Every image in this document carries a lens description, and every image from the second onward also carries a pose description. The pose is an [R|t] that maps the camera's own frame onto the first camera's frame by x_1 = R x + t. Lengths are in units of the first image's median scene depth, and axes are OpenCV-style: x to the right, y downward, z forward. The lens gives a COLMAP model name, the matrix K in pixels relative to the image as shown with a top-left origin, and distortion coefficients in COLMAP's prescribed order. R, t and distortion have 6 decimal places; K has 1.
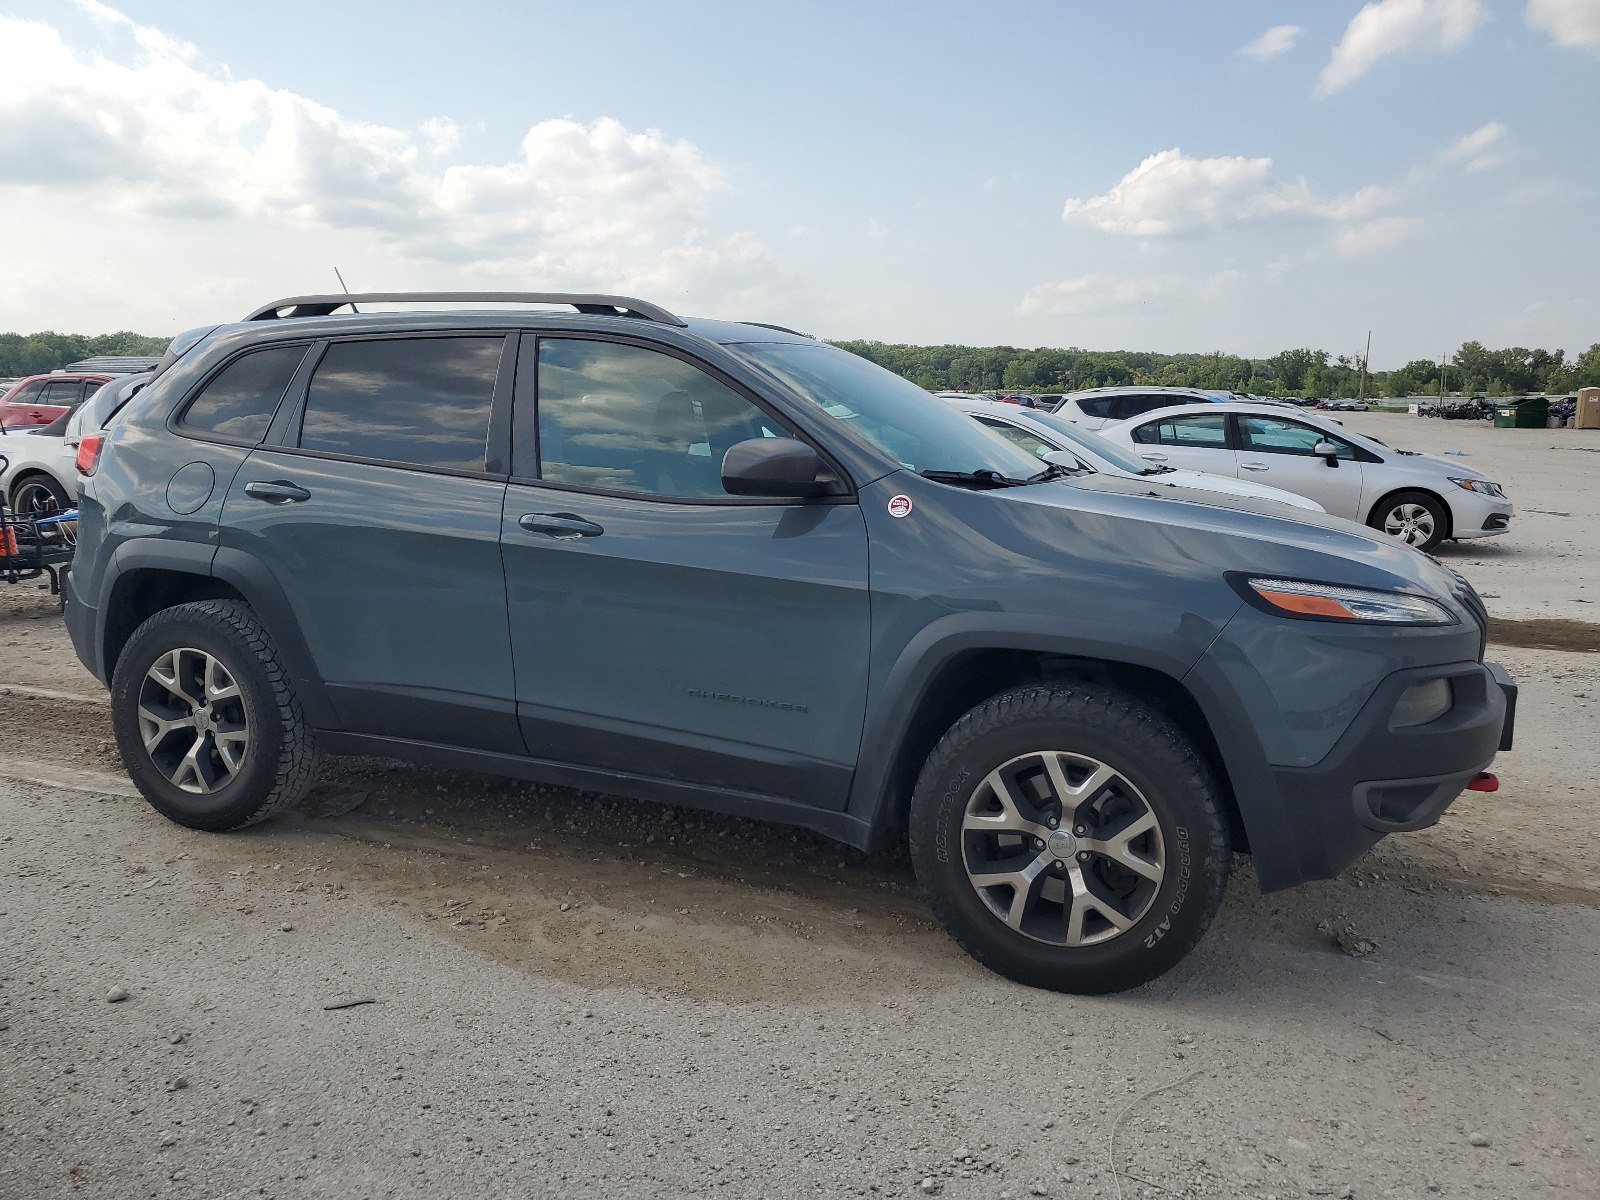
lens RADIAL K [[1205.4, 0, 803.8], [0, 1205.4, 600.0], [0, 0, 1]] dist [0.045955, -0.005692]
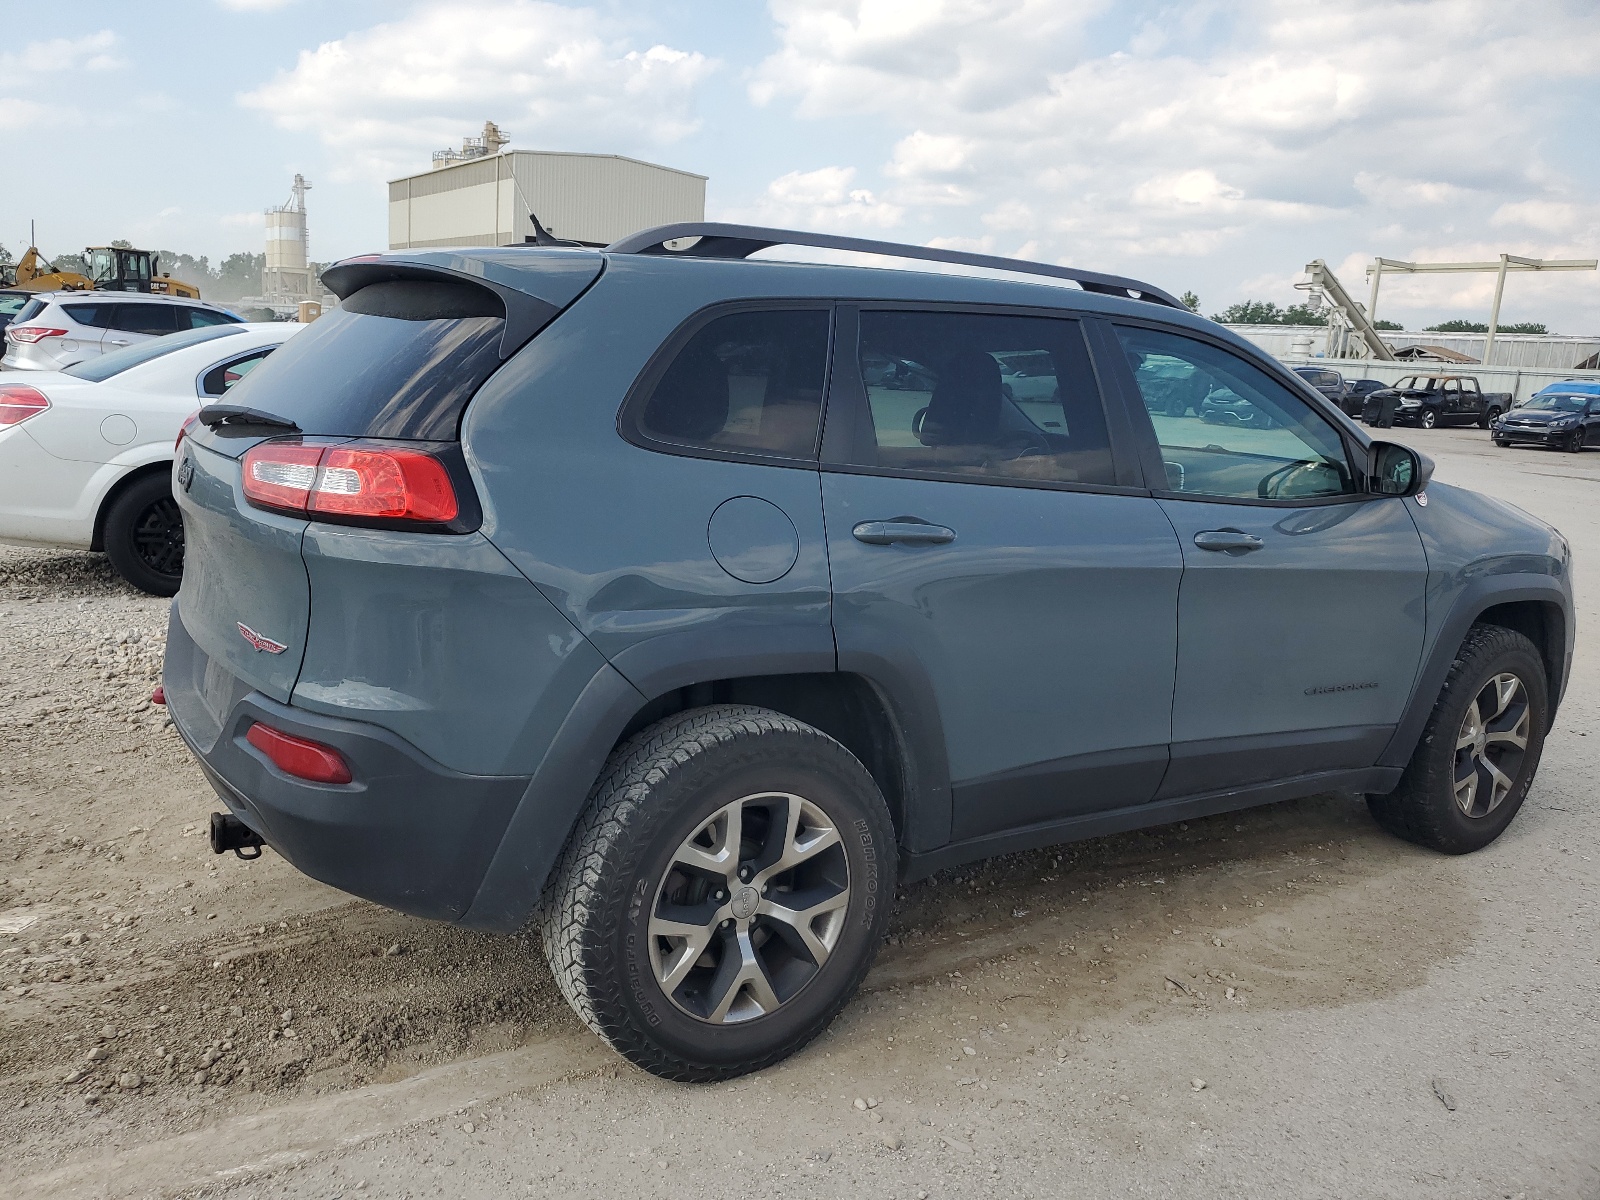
lens RADIAL K [[1205.4, 0, 798.5], [0, 1205.4, 600.9], [0, 0, 1]] dist [0.045955, -0.005692]
pose [[0.589794, -0.143101, 0.794774, -0.992799], [0.082720, 0.989703, 0.116813, -0.132843], [-0.803306, -0.003152, 0.595558, 0.630415]]
